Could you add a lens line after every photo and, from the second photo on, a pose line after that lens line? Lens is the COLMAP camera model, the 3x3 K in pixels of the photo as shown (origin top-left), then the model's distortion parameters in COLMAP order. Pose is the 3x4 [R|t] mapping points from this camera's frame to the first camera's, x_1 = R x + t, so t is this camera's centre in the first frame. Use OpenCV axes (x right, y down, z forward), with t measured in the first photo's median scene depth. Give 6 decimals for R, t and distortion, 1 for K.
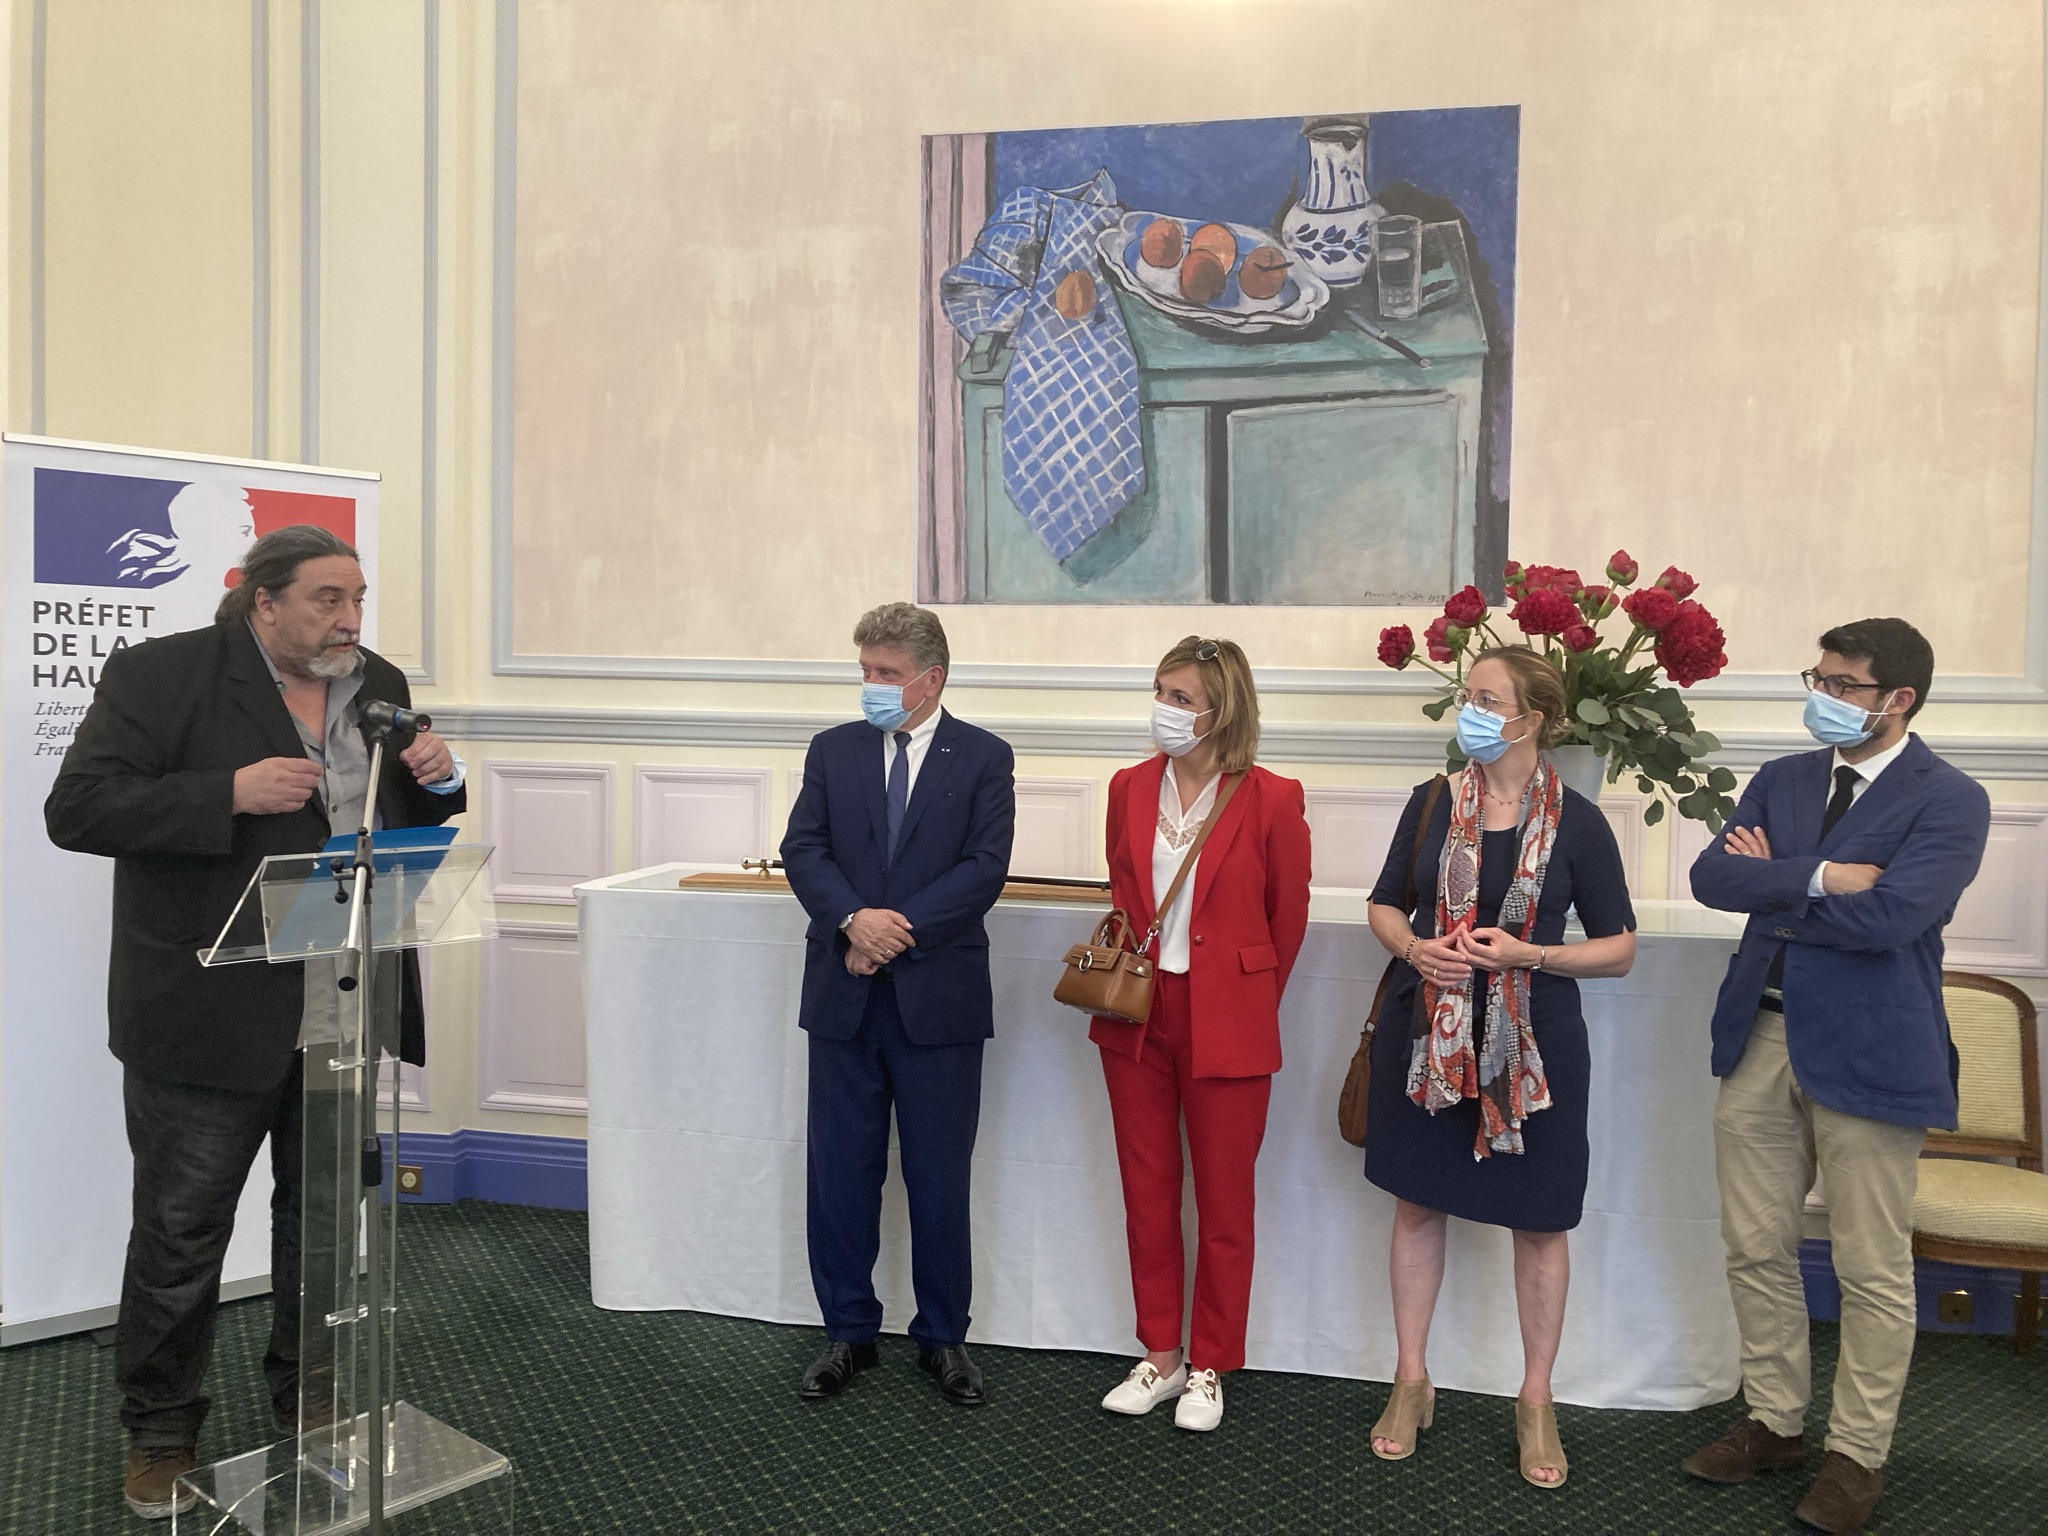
lens RADIAL K [[1686.0, 0, 999.4], [0, 1686.0, 753.2], [0, 0, 1]] dist [0.045459, -0.039581]
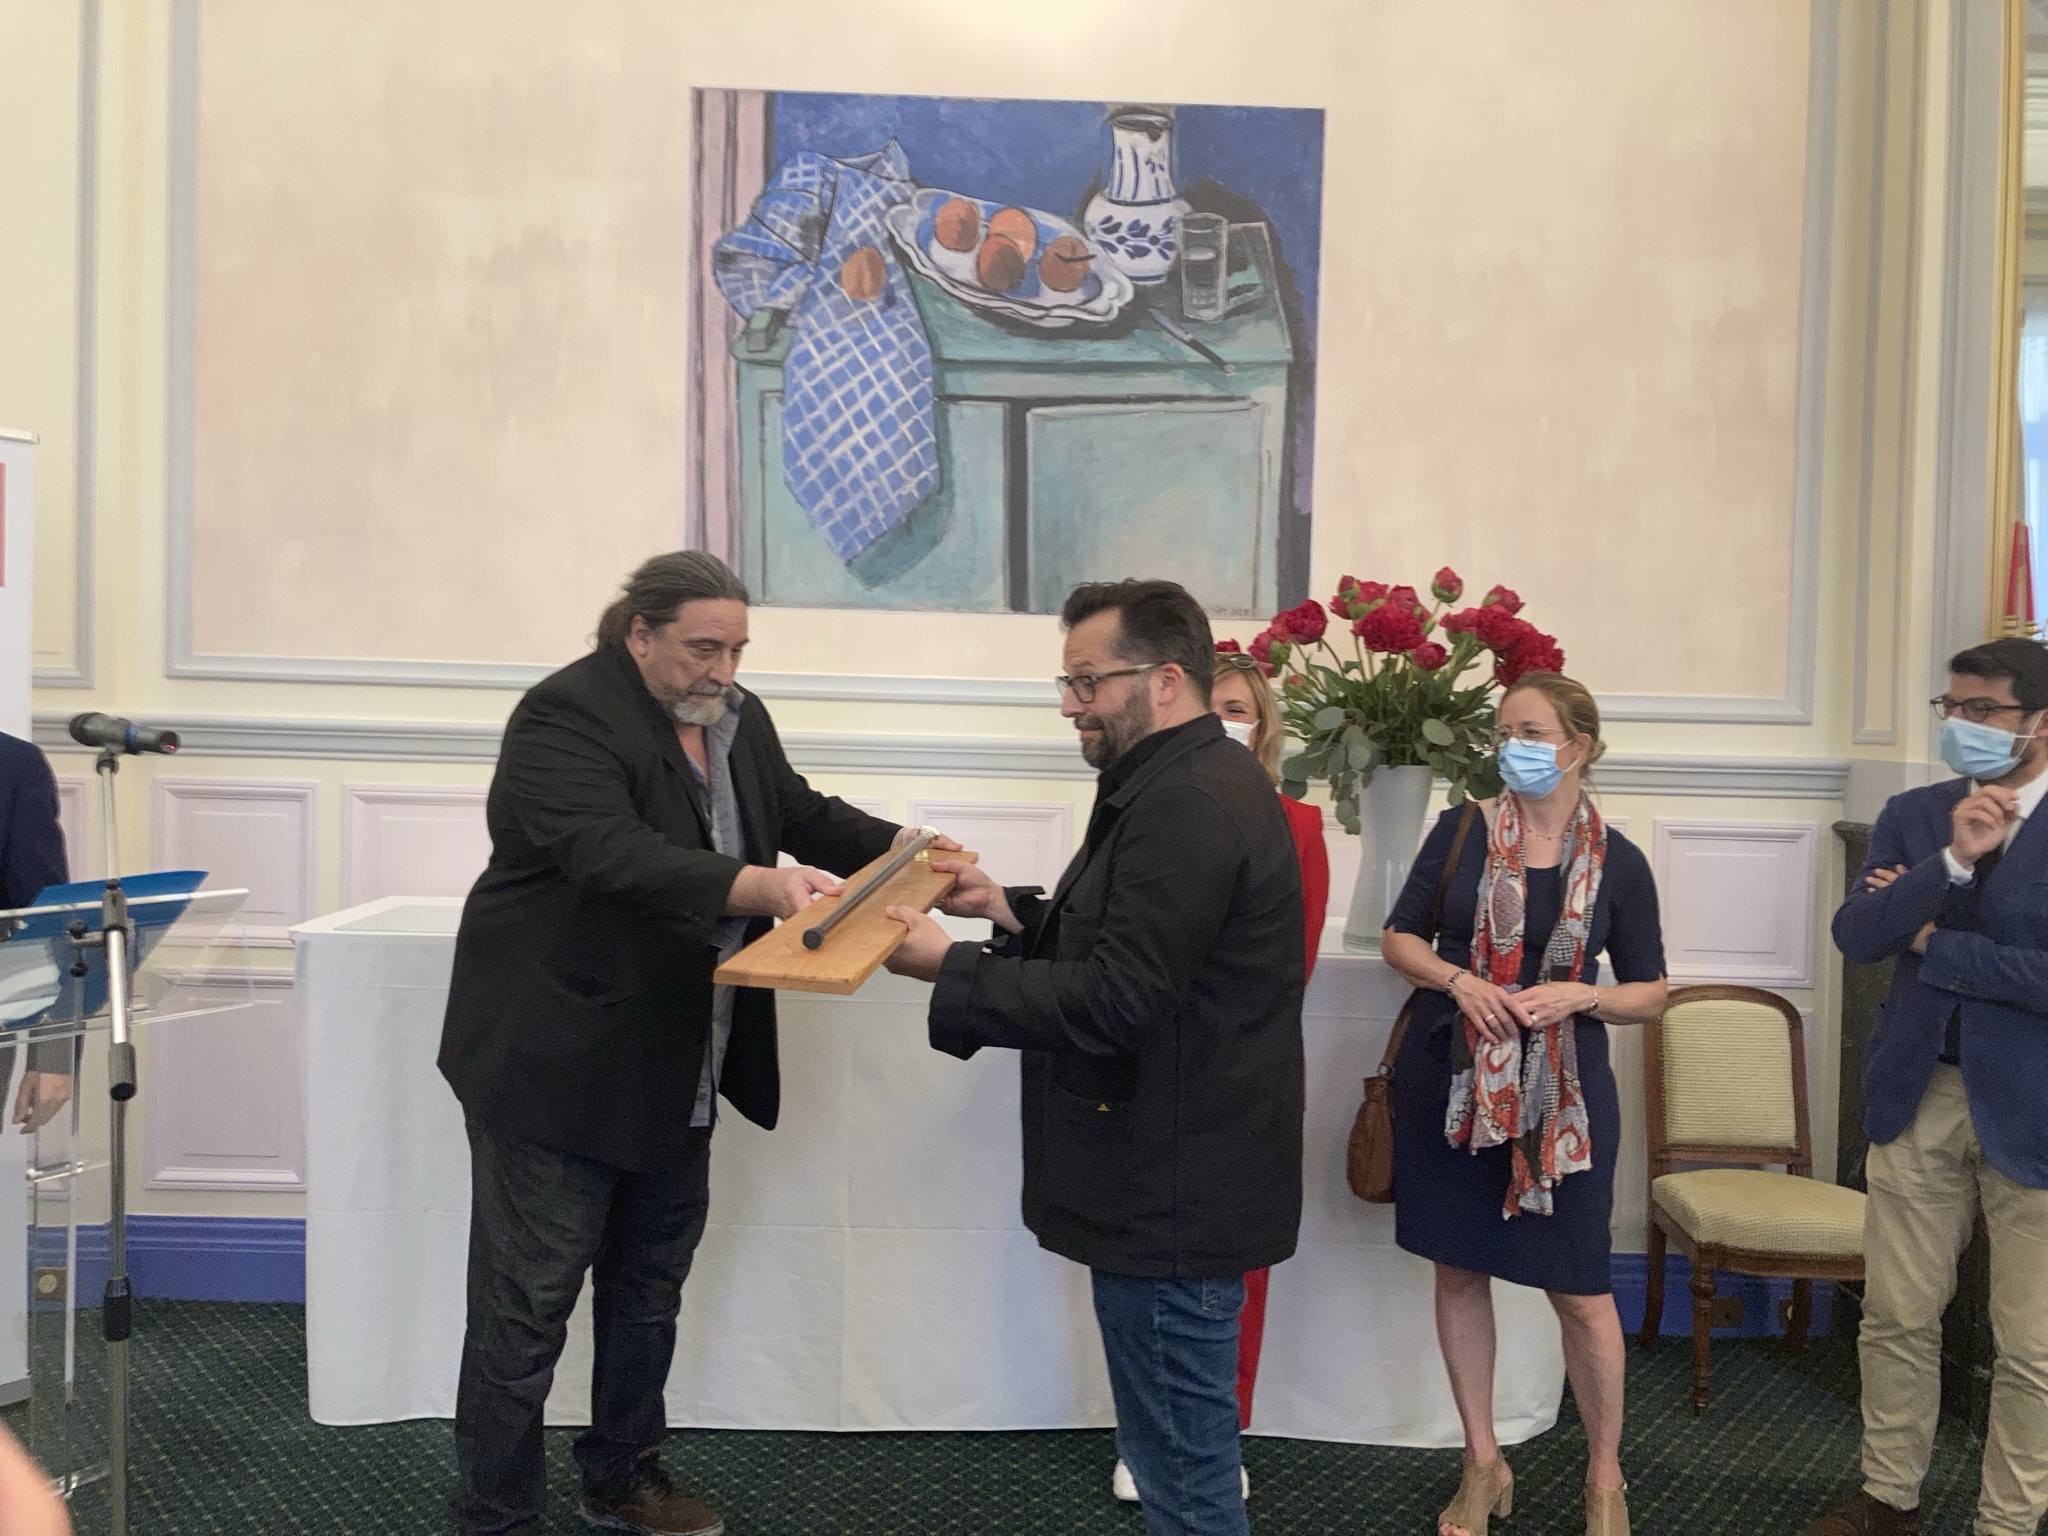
lens RADIAL K [[1686.0, 0, 1005.7], [0, 1686.0, 755.6], [0, 0, 1]] dist [0.045459, -0.039581]
pose [[0.976172, 0.002918, 0.216980, -0.082332], [-0.002202, 0.999991, -0.003541, -0.005381], [-0.216989, 0.002979, 0.976170, 0.086048]]
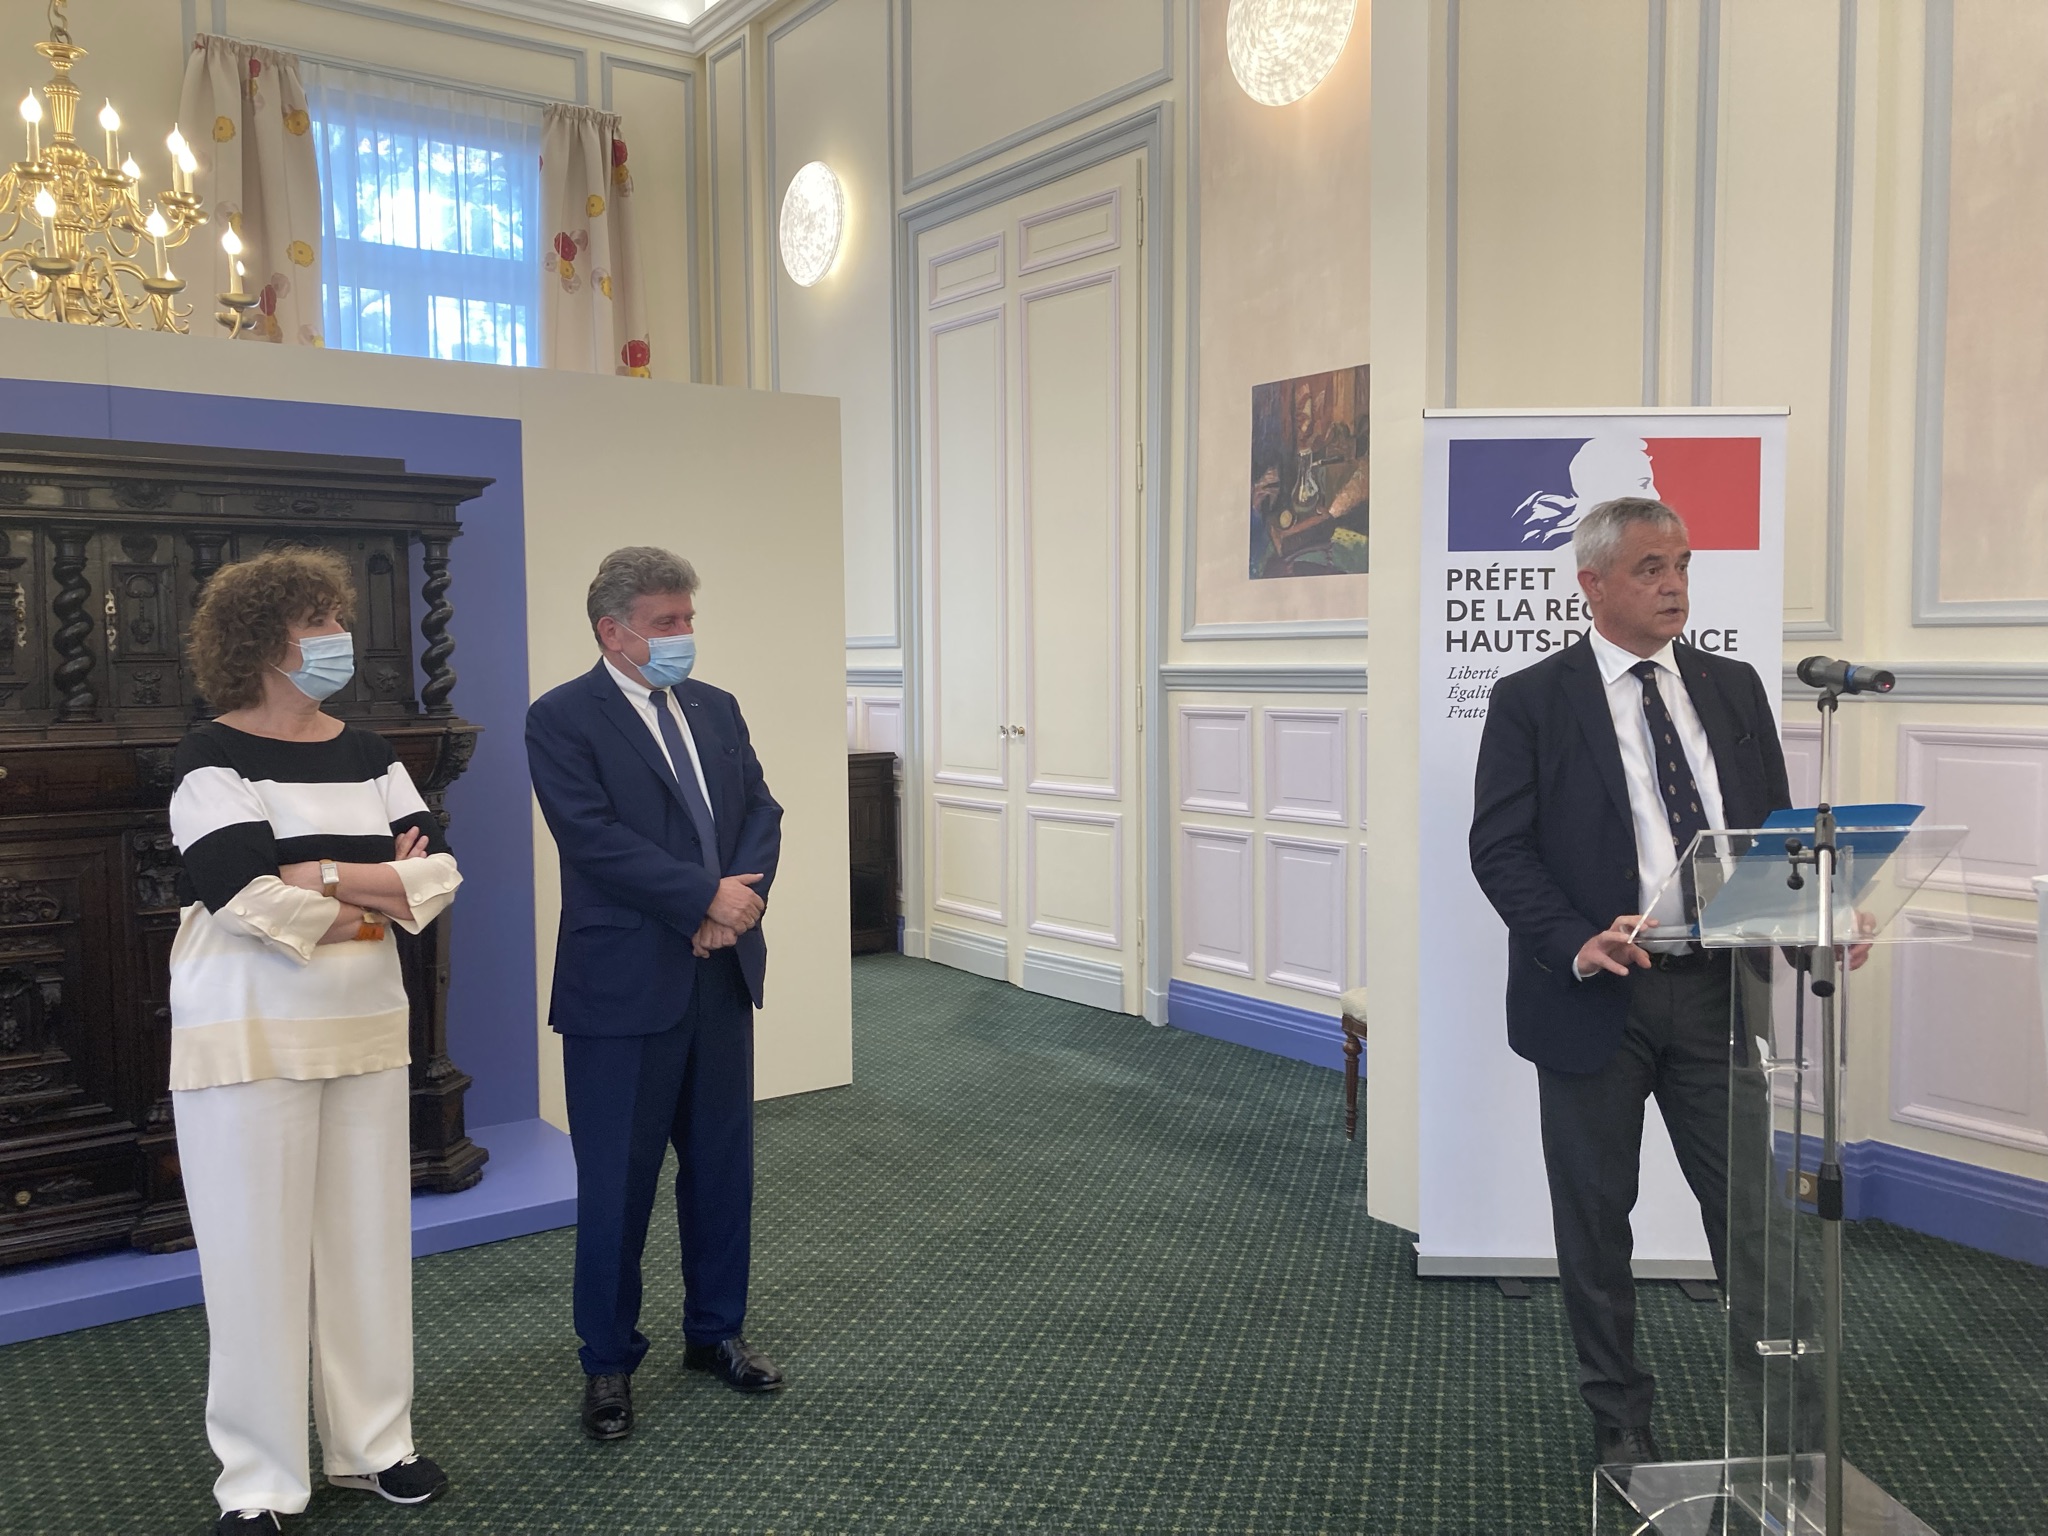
lens RADIAL K [[1686.0, 0, 1009.2], [0, 1686.0, 749.0], [0, 0, 1]] dist [0.045459, -0.039581]
pose [[0.736172, 0.014912, -0.676630, -0.054972], [-0.001297, 0.999786, 0.020623, -0.000358], [0.676793, -0.014304, 0.736034, 0.049150]]
